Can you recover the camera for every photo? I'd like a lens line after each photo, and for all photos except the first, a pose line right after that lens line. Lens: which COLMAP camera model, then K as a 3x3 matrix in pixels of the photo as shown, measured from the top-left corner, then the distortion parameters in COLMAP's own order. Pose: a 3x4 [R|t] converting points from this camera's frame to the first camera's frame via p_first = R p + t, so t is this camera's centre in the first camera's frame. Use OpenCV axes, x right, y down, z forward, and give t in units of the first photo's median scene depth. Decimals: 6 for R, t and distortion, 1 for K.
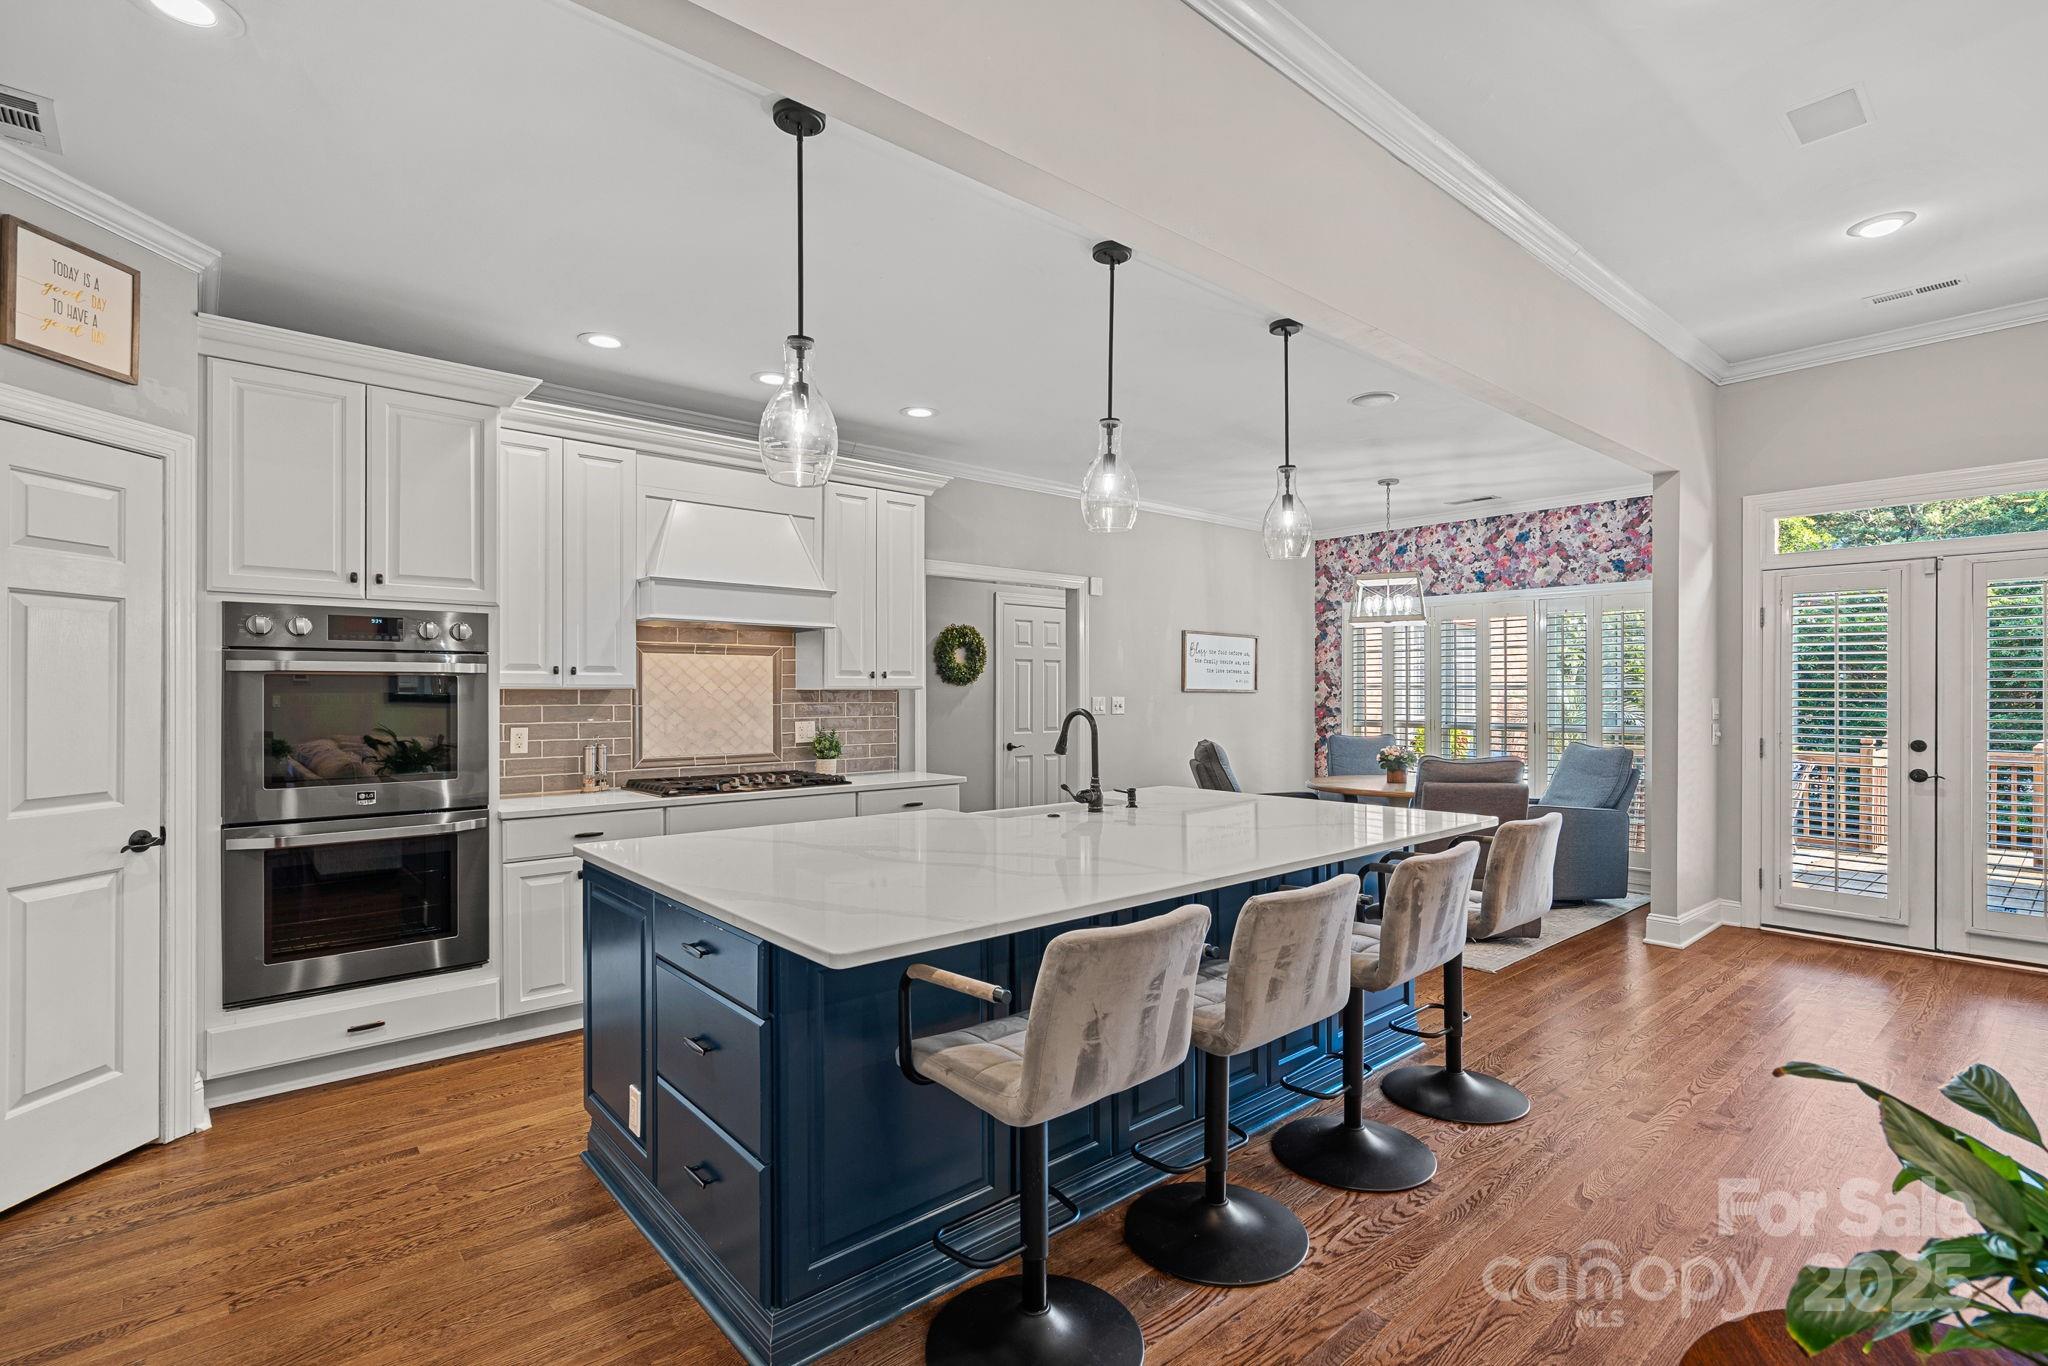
lens RADIAL K [[929.7, 0, 1038.5], [0, 929.7, 690.2], [0, 0, 1]] dist [0.002502, -0.000006]
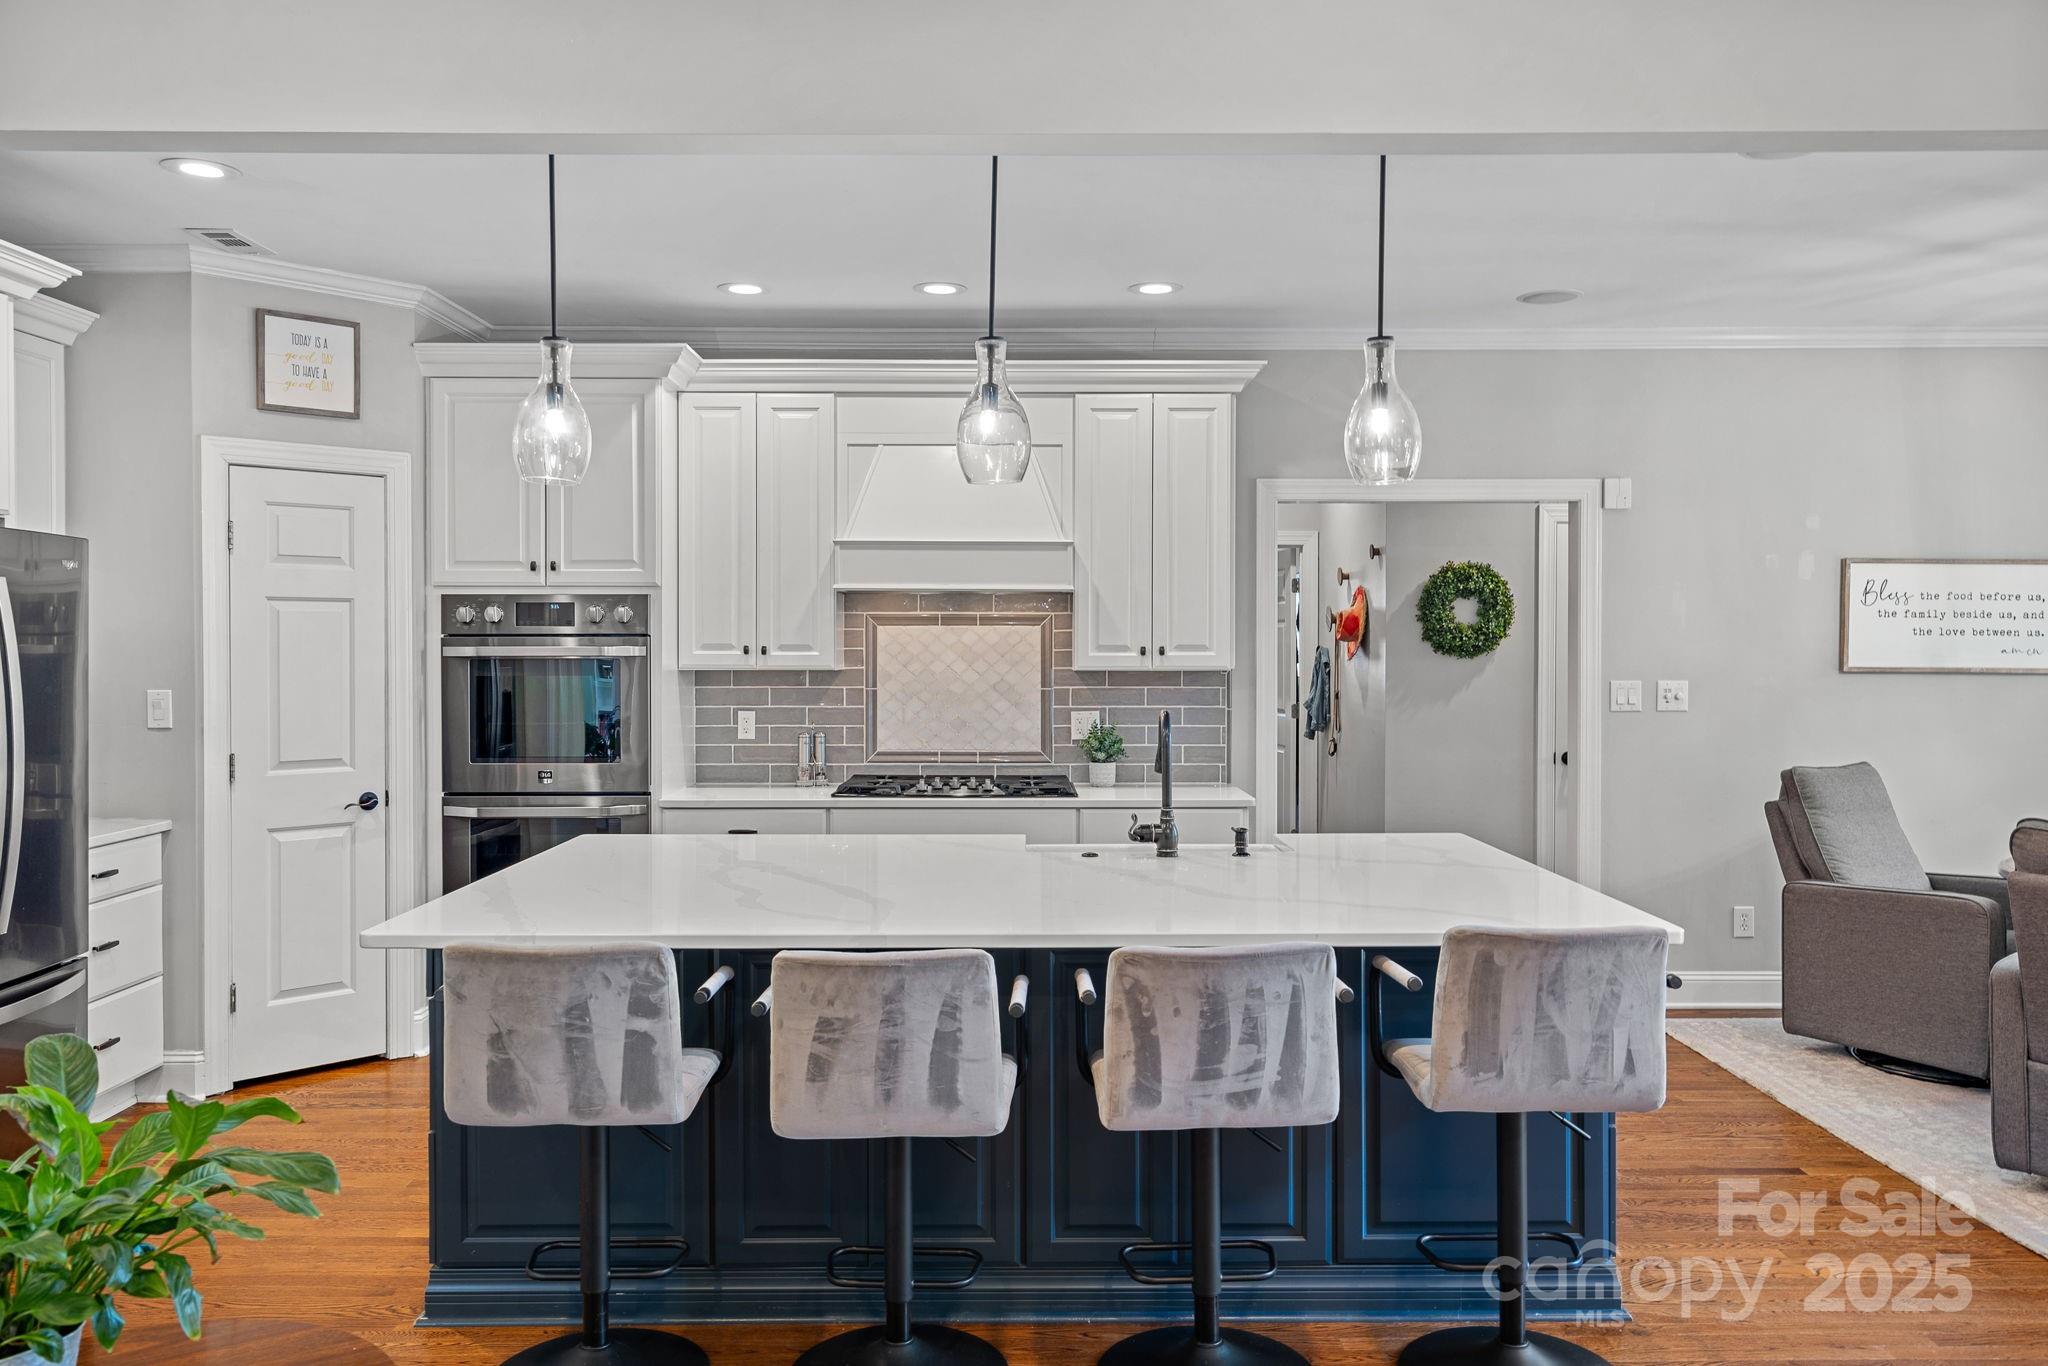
lens RADIAL K [[1508.1, 0, 1045.5], [0, 1508.1, 669.1], [0, 0, 1]] dist [0.006148, 0.001398]
pose [[0.764191, 0.011201, -0.644893, 0.609706], [0.000076, 0.999848, 0.017456, -0.026280], [0.644990, -0.013388, 0.764074, 0.054864]]
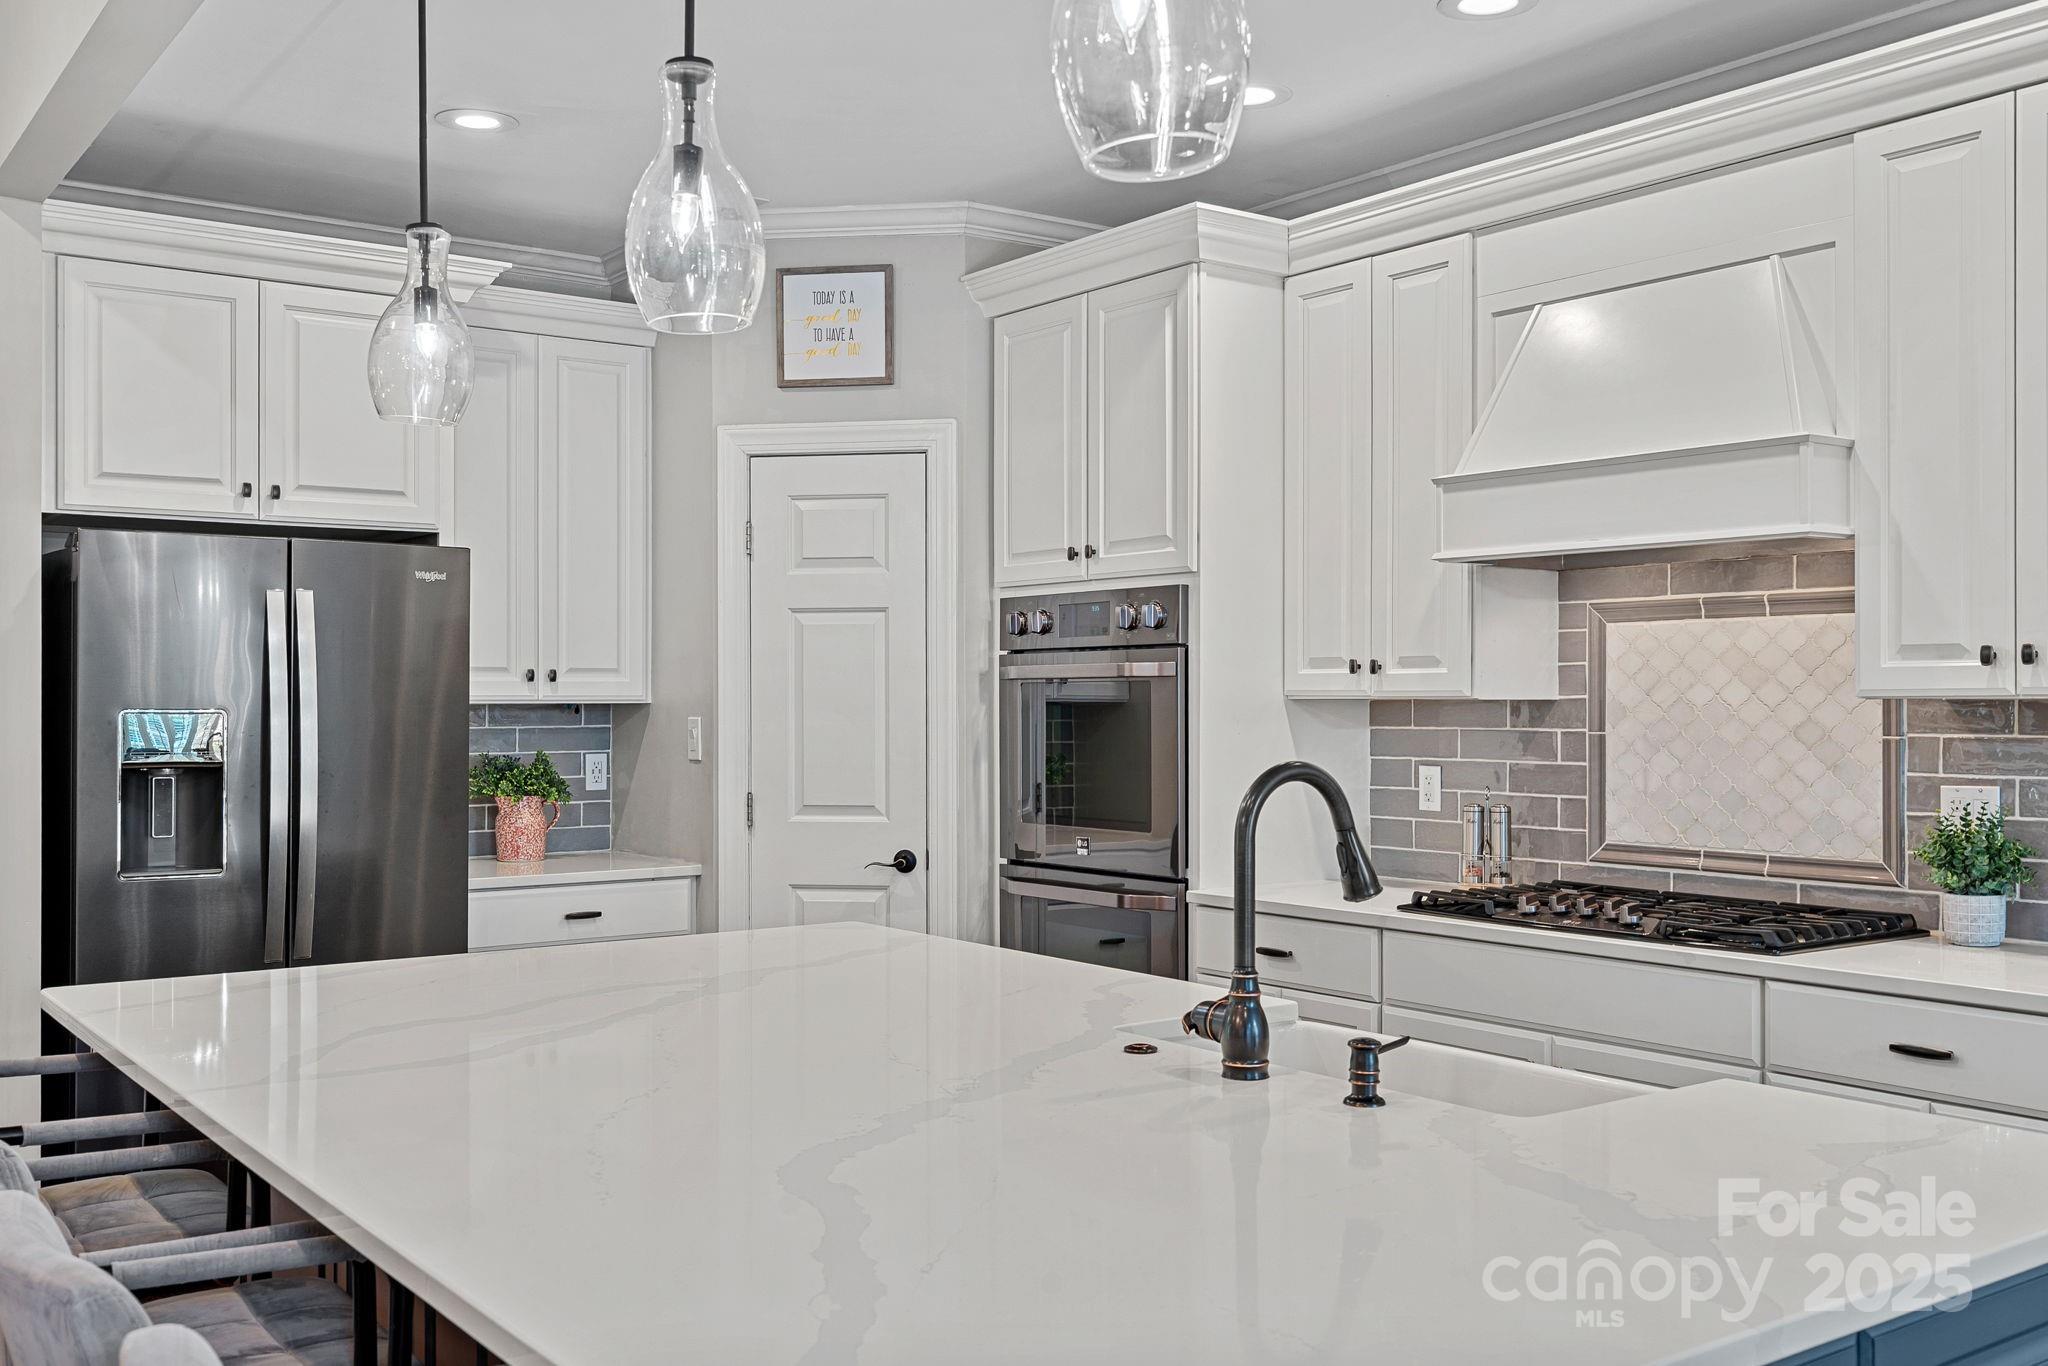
lens RADIAL K [[1882.6, 0, 1018.4], [0, 1882.6, 694.8], [0, 0, 1]] dist [-0.005991, 0.000000]
pose [[-0.080326, -0.003279, -0.996763, 0.606639], [0.002391, 0.999991, -0.003482, -0.000358], [0.996766, -0.002663, -0.080317, 0.821301]]
